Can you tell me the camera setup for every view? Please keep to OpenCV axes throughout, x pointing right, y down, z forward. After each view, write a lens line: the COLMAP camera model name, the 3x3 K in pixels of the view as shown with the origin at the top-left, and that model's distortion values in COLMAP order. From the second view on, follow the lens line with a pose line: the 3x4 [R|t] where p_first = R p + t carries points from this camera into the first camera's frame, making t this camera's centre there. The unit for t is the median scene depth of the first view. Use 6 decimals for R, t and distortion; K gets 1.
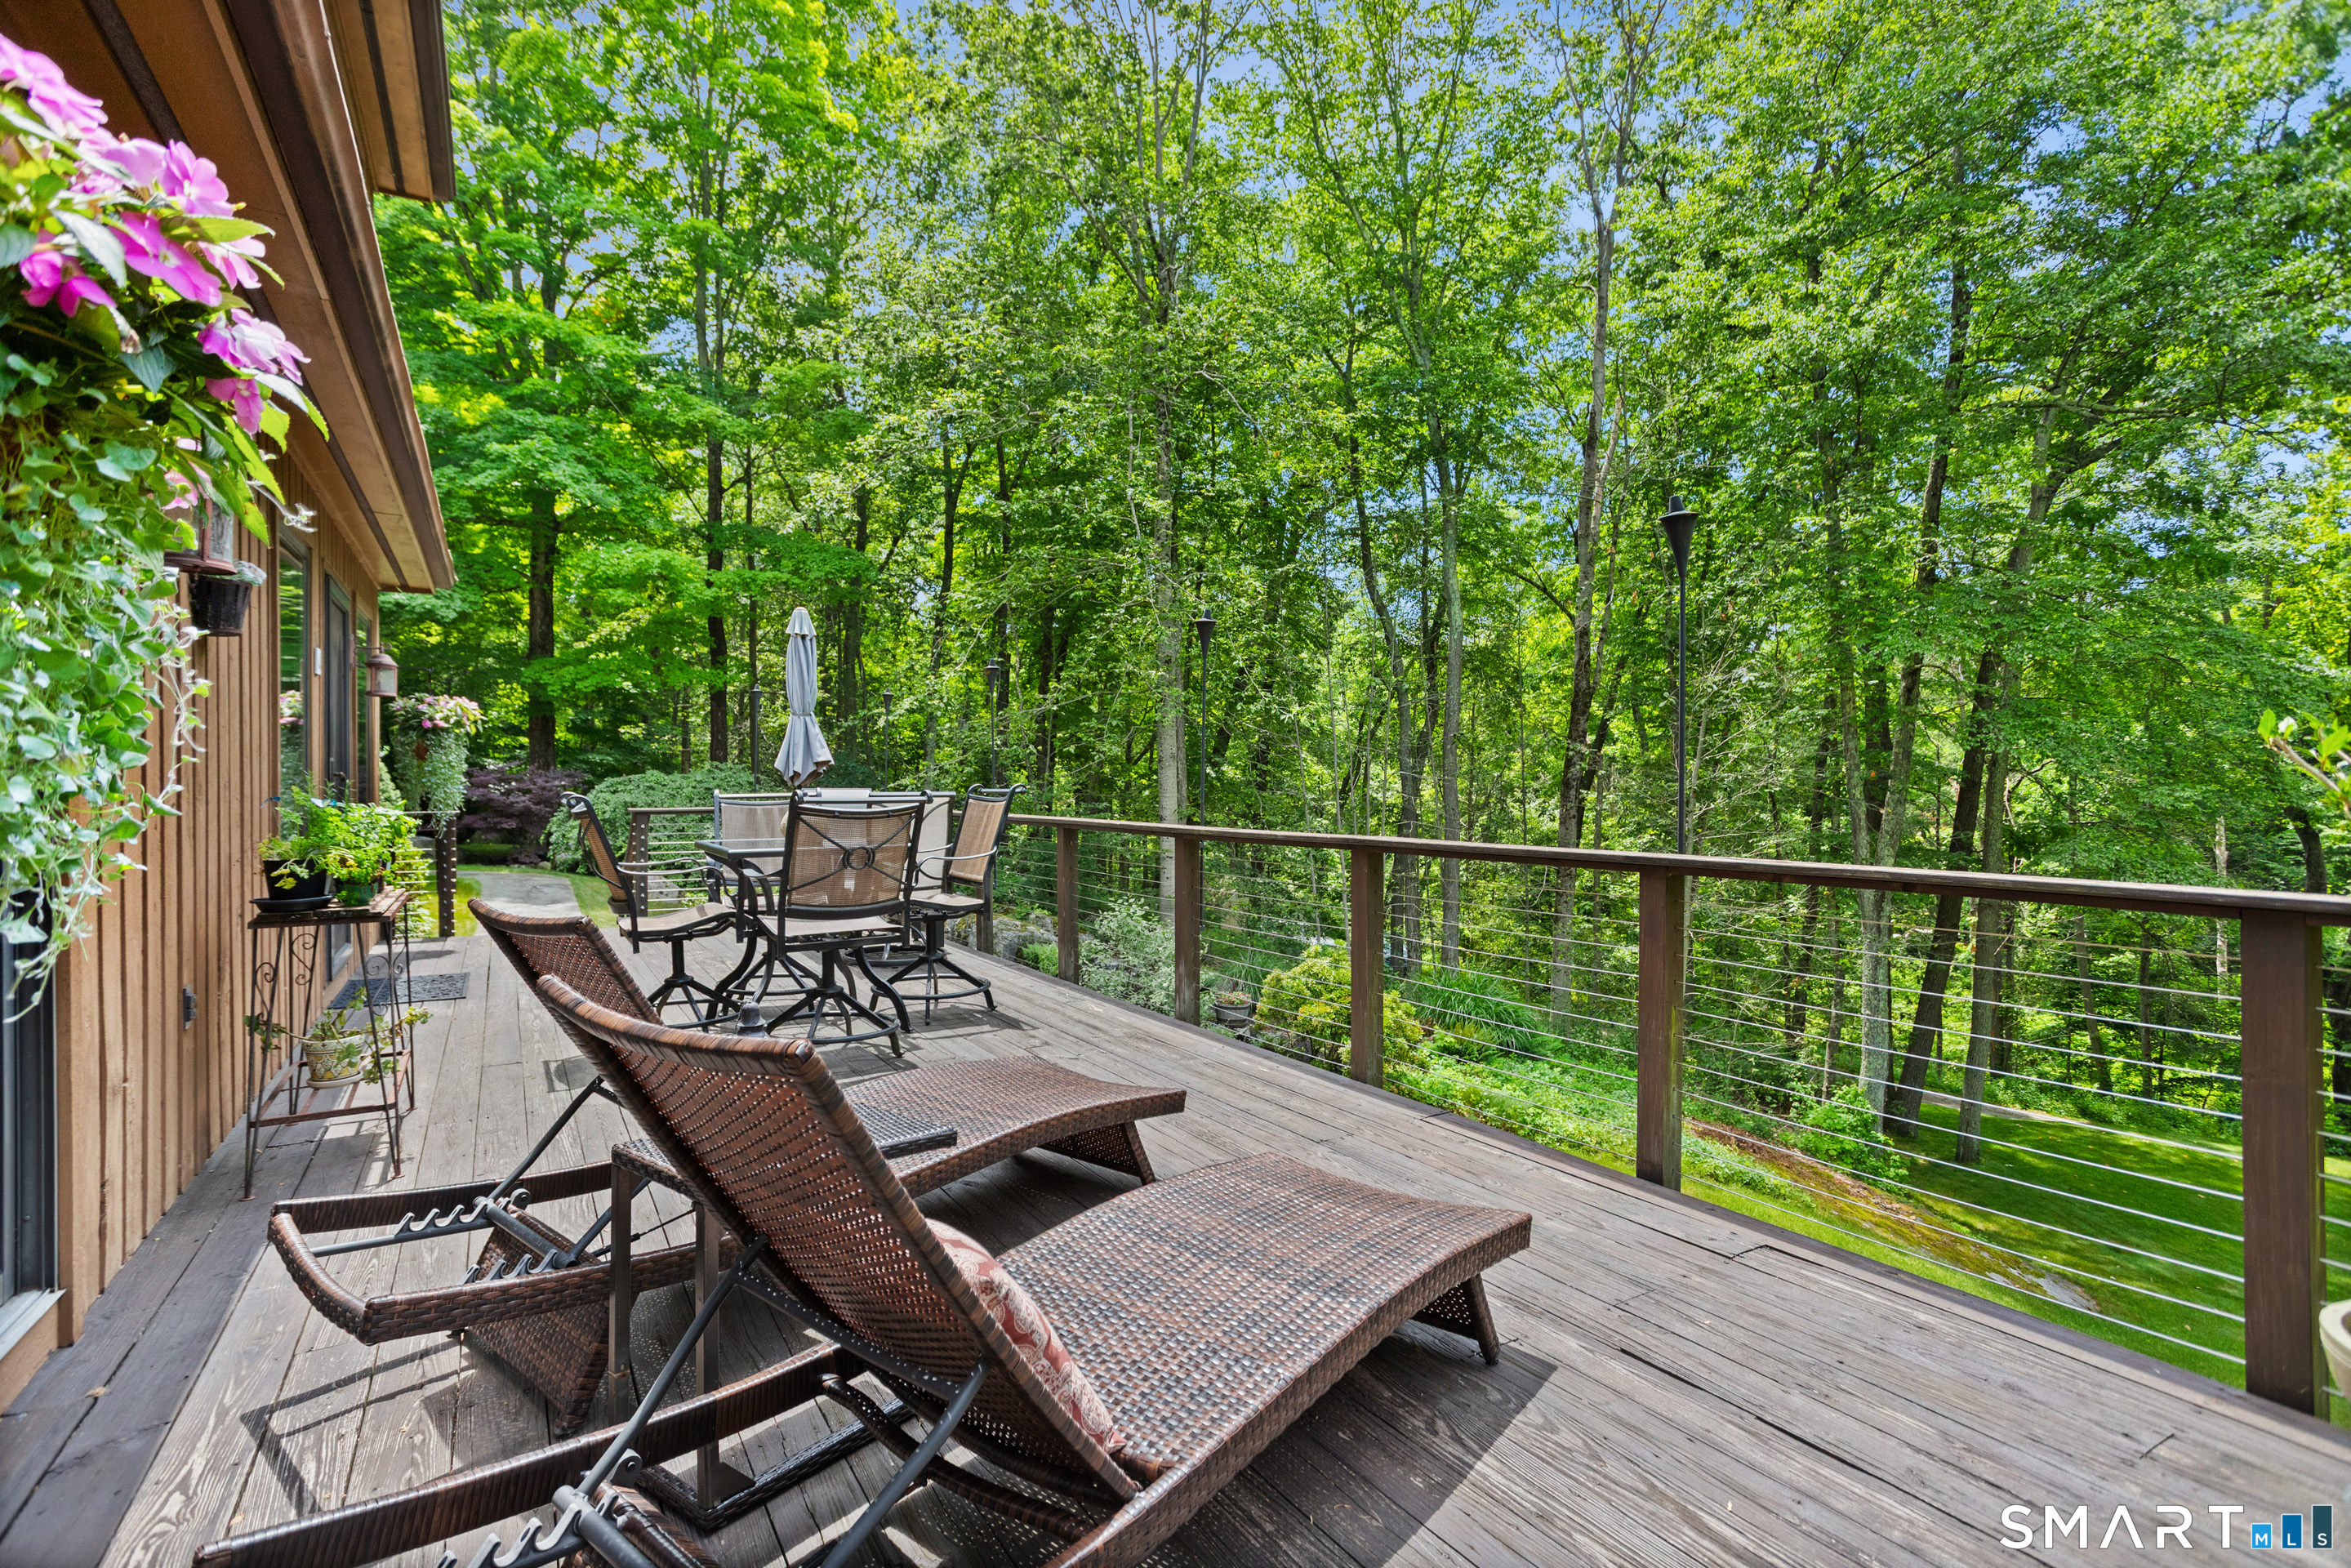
lens RADIAL K [[1140.3, 0, 1156.9], [0, 1140.3, 782.3], [0, 0, 1]] dist [-0.015820, 0.006035]
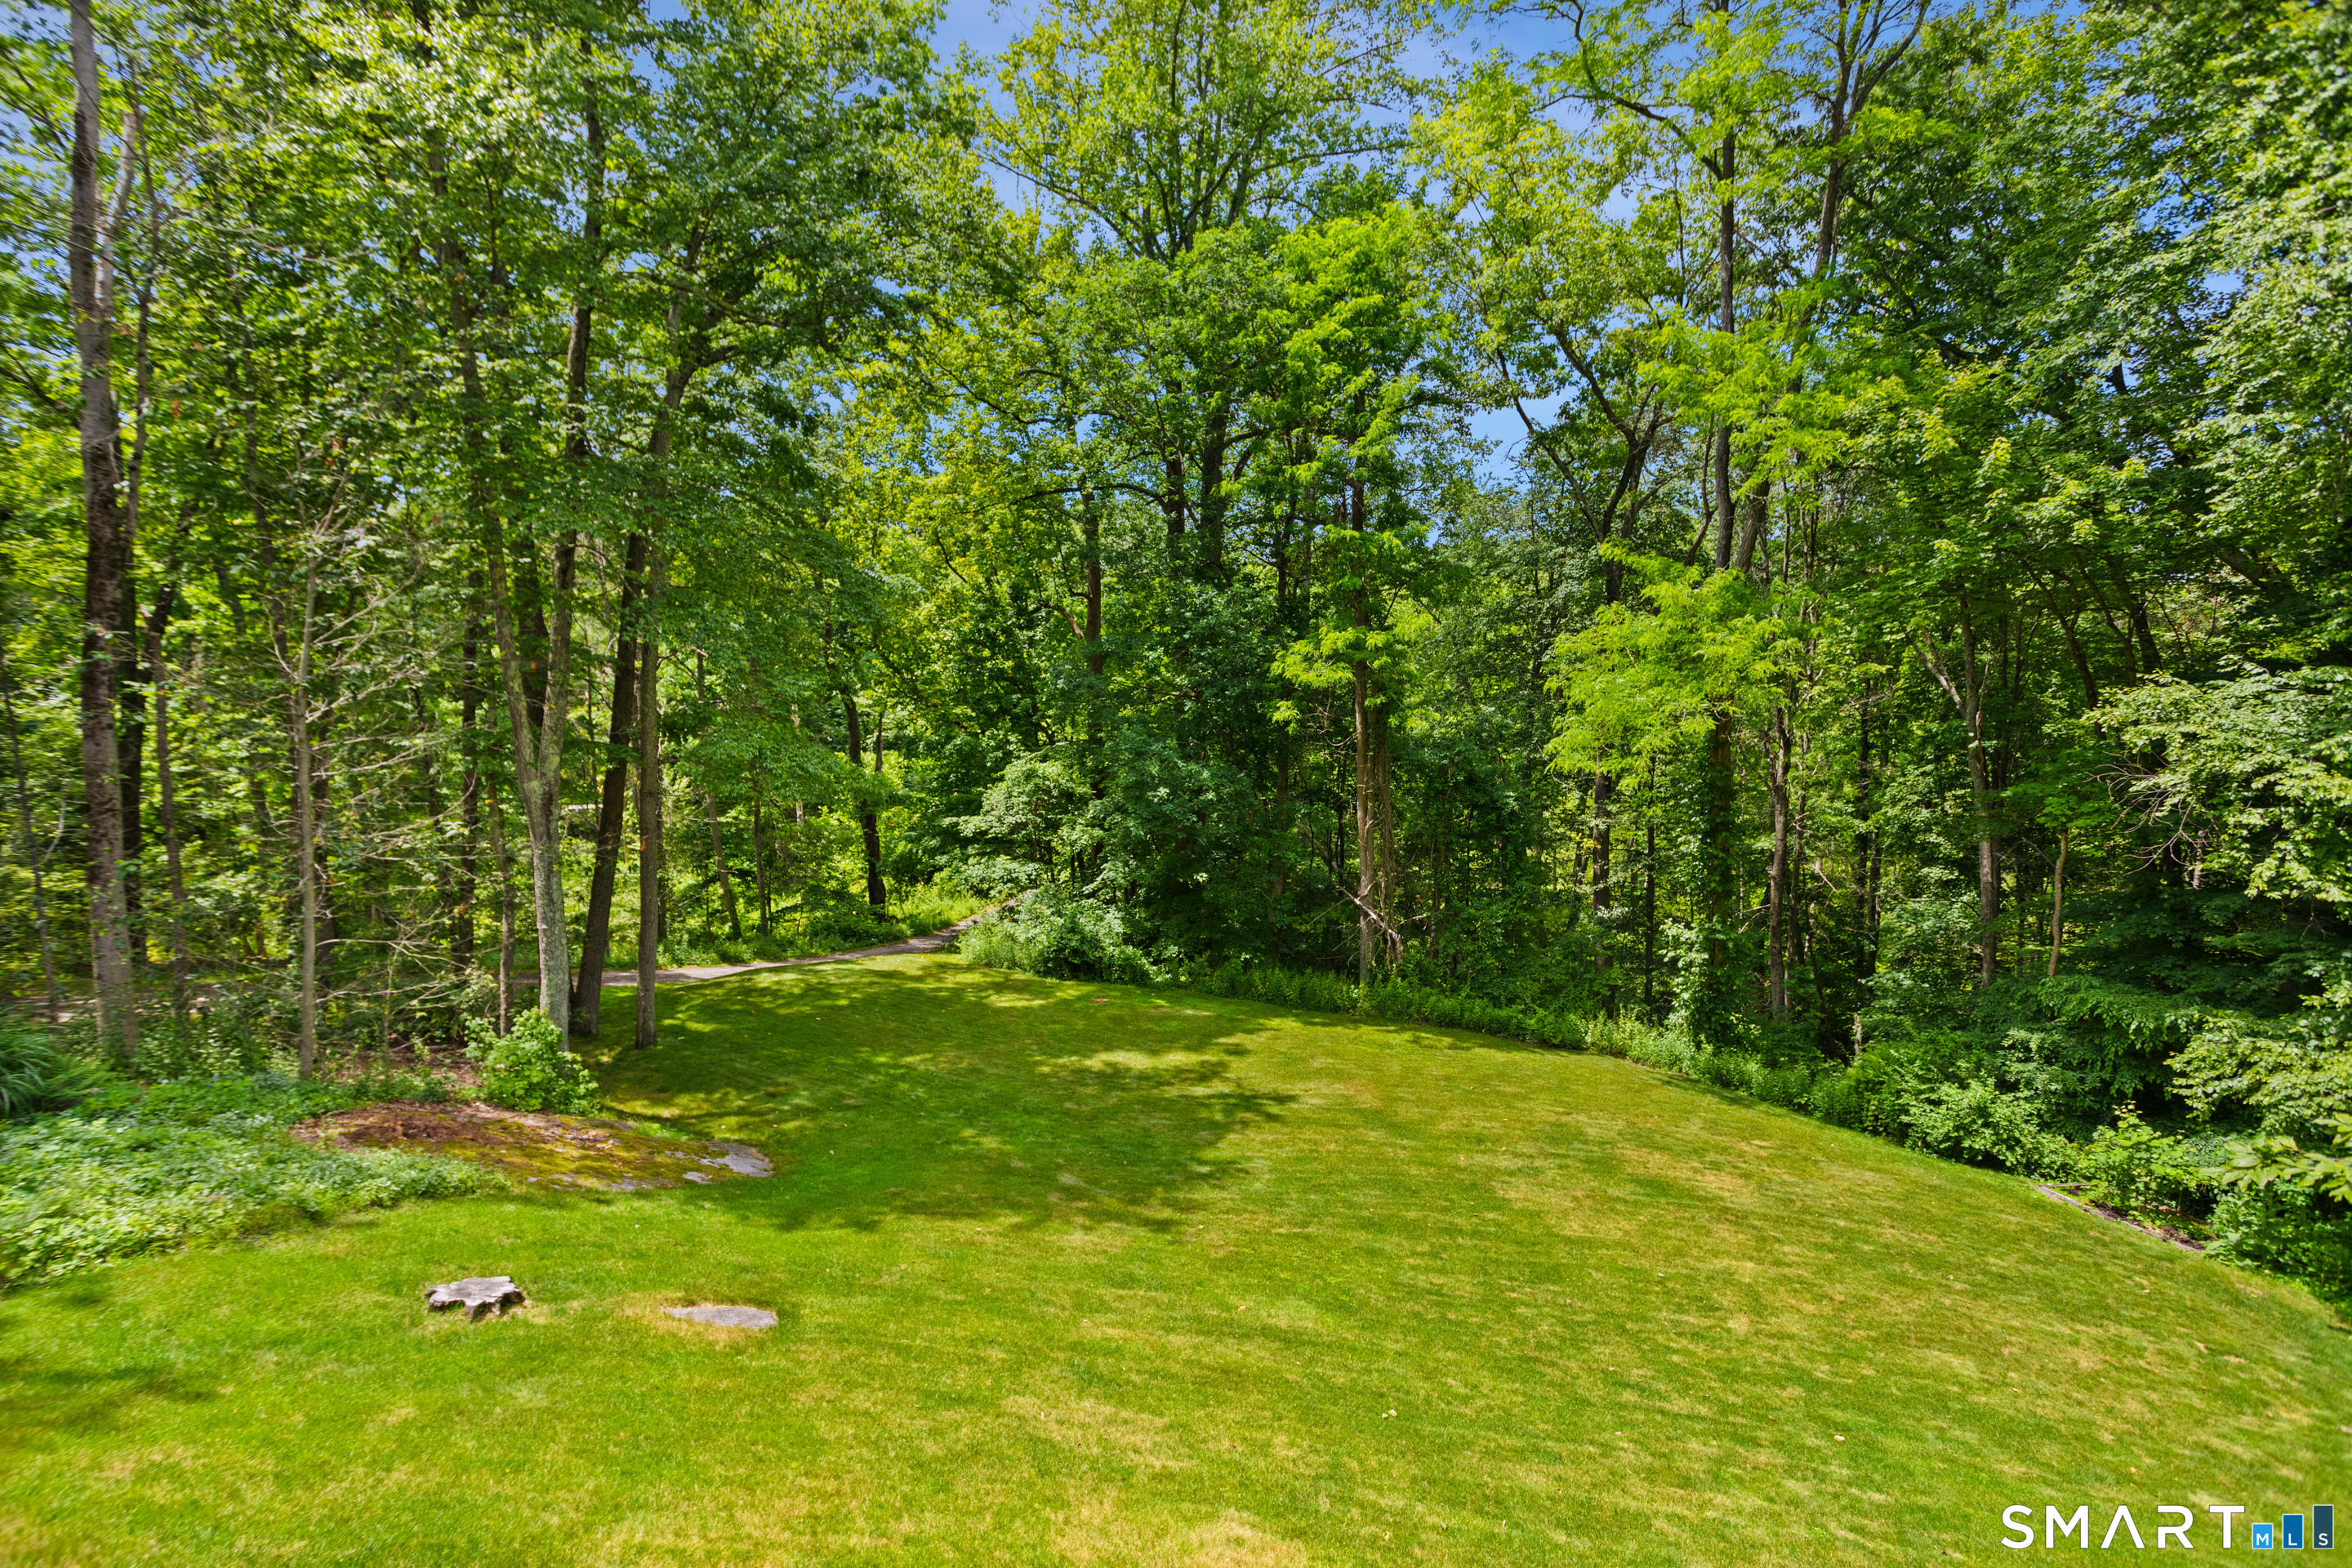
lens RADIAL K [[1140.7, 0, 1175.6], [0, 1140.7, 790.1], [0, 0, 1]] dist [-0.015820, 0.006035]
pose [[0.465164, -0.103220, 0.879186, 0.063963], [0.002103, 0.993305, 0.115505, -0.010701], [-0.885222, -0.051880, 0.462266, 0.119746]]
